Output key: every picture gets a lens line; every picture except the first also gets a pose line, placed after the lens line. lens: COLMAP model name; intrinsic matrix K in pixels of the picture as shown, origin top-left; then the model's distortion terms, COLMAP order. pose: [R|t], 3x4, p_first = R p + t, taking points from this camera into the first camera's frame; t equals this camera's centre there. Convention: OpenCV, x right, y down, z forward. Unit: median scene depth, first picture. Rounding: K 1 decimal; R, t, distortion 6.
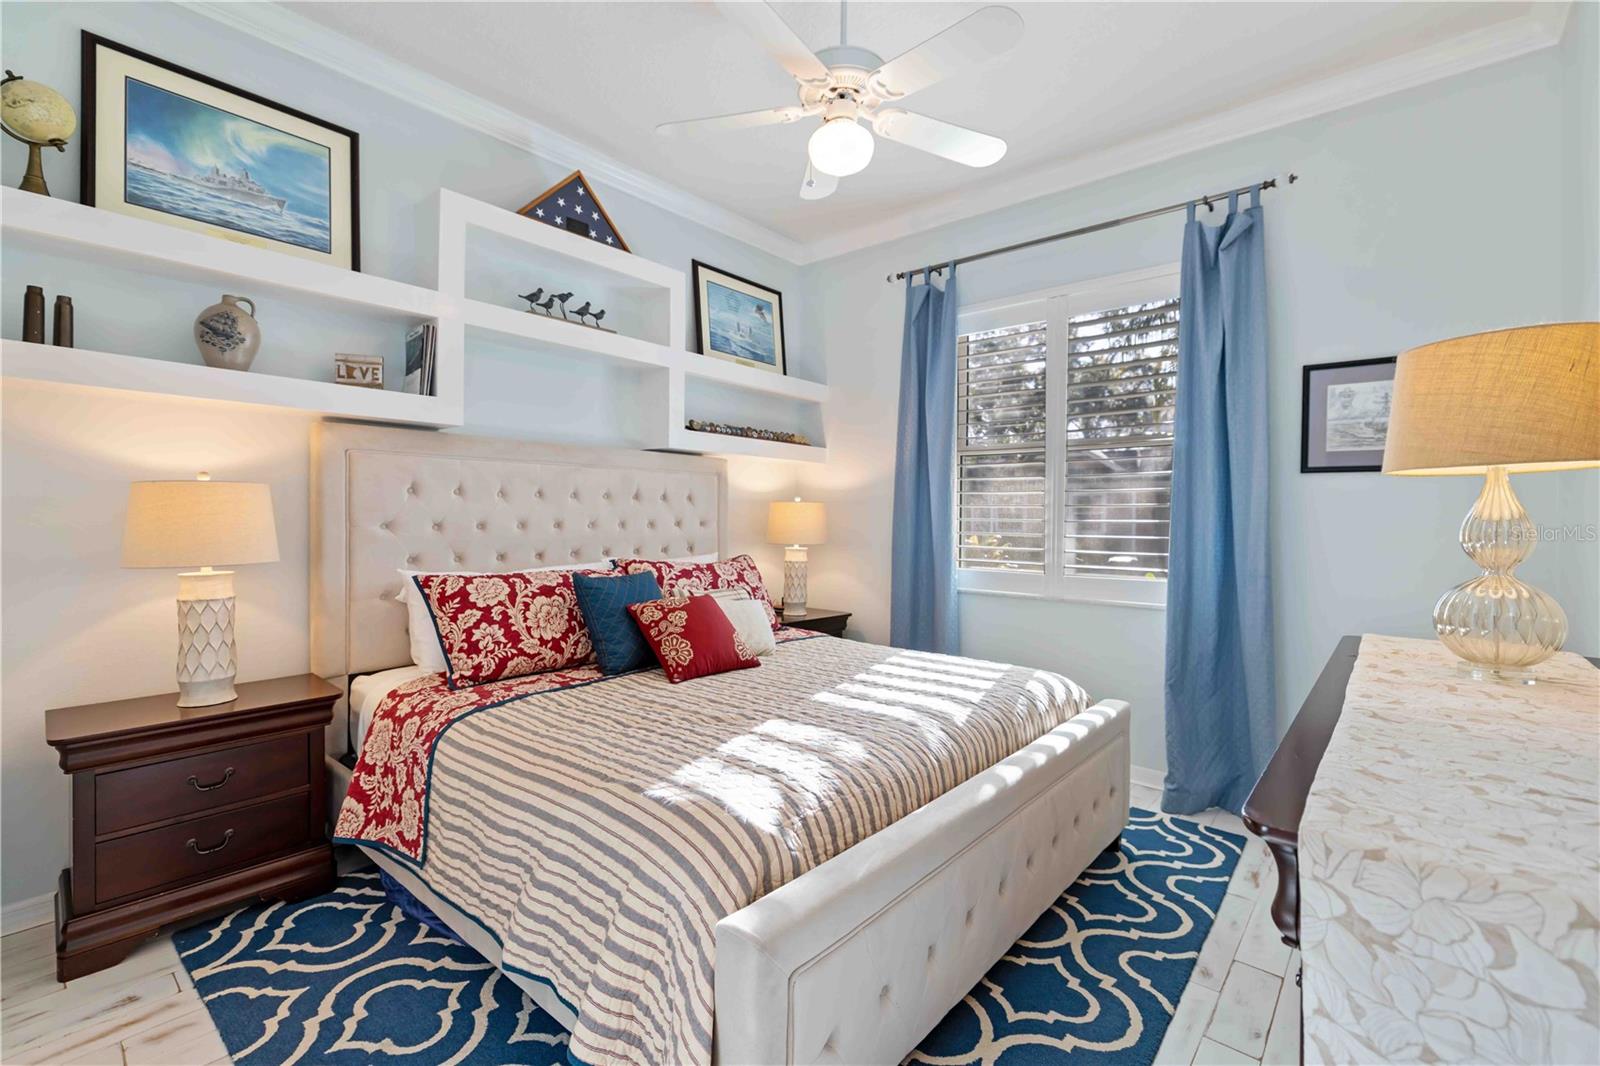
lens RADIAL K [[694.4, 0, 798.3], [0, 694.4, 527.7], [0, 0, 1]] dist [-0.000823, 0.002387]
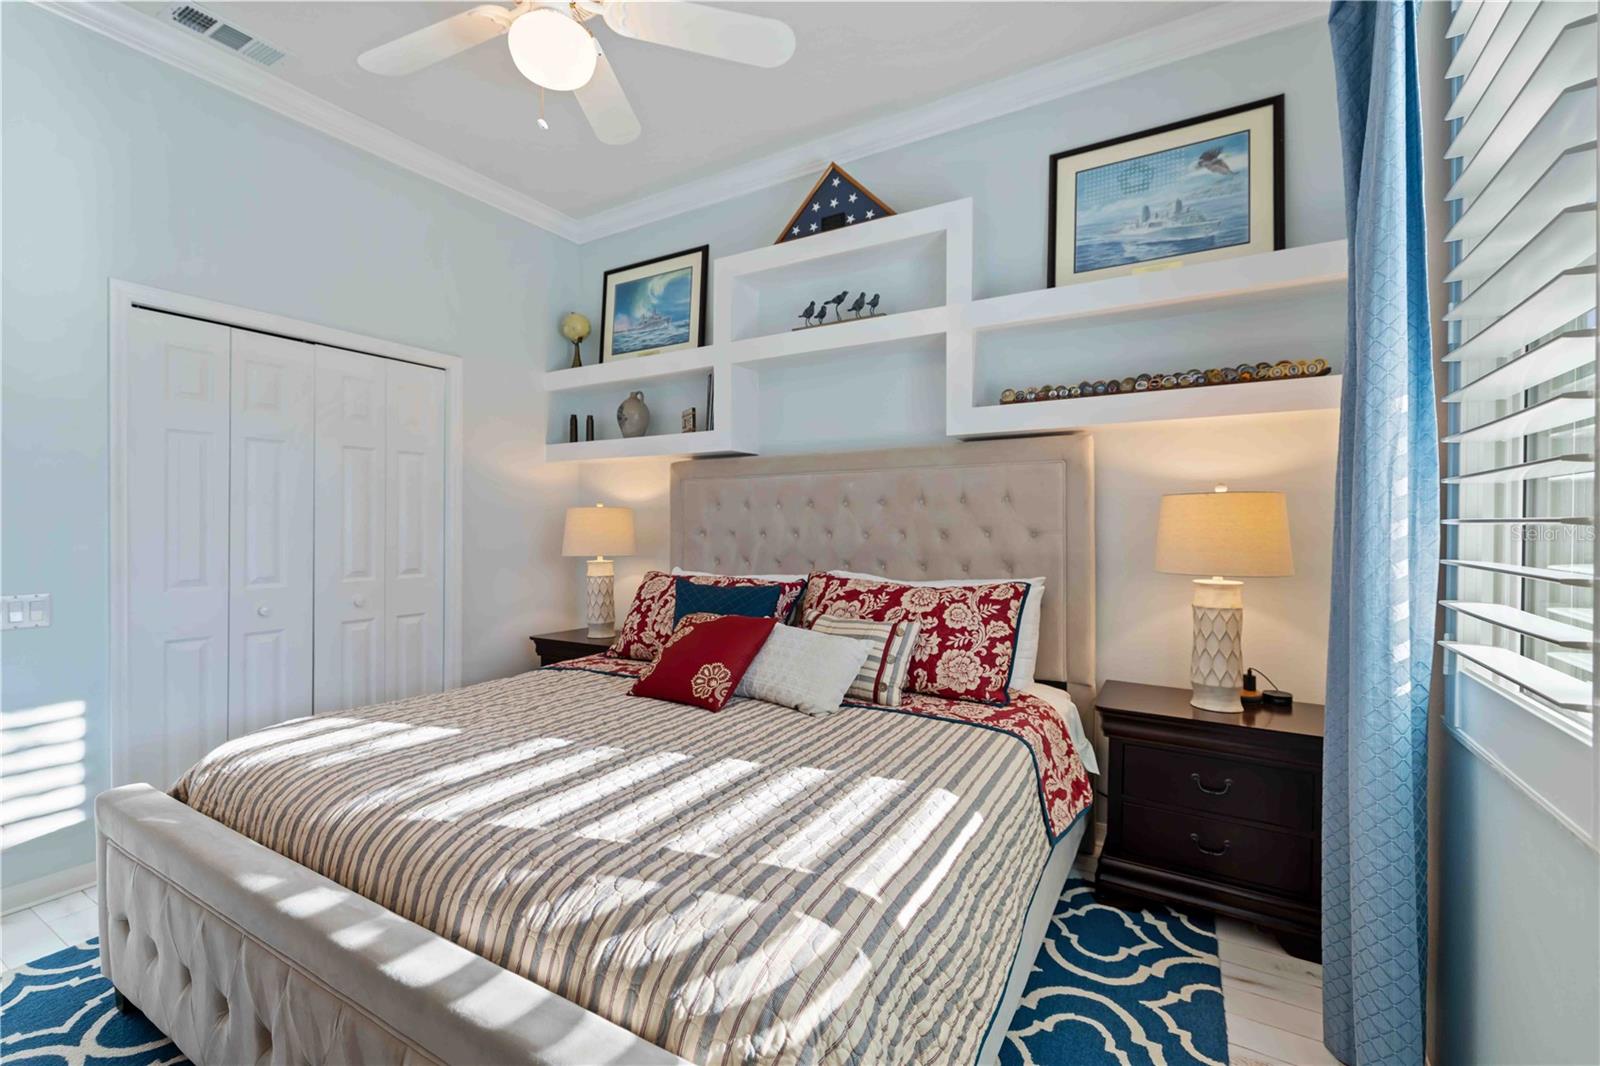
lens RADIAL K [[694.4, 0, 794.7], [0, 694.4, 536.7], [0, 0, 1]] dist [-0.000823, 0.002387]
pose [[0.177504, 0.018497, -0.983946, 0.610564], [-0.001937, 0.999828, 0.018446, -0.017486], [0.984118, -0.001368, 0.177510, 0.764260]]
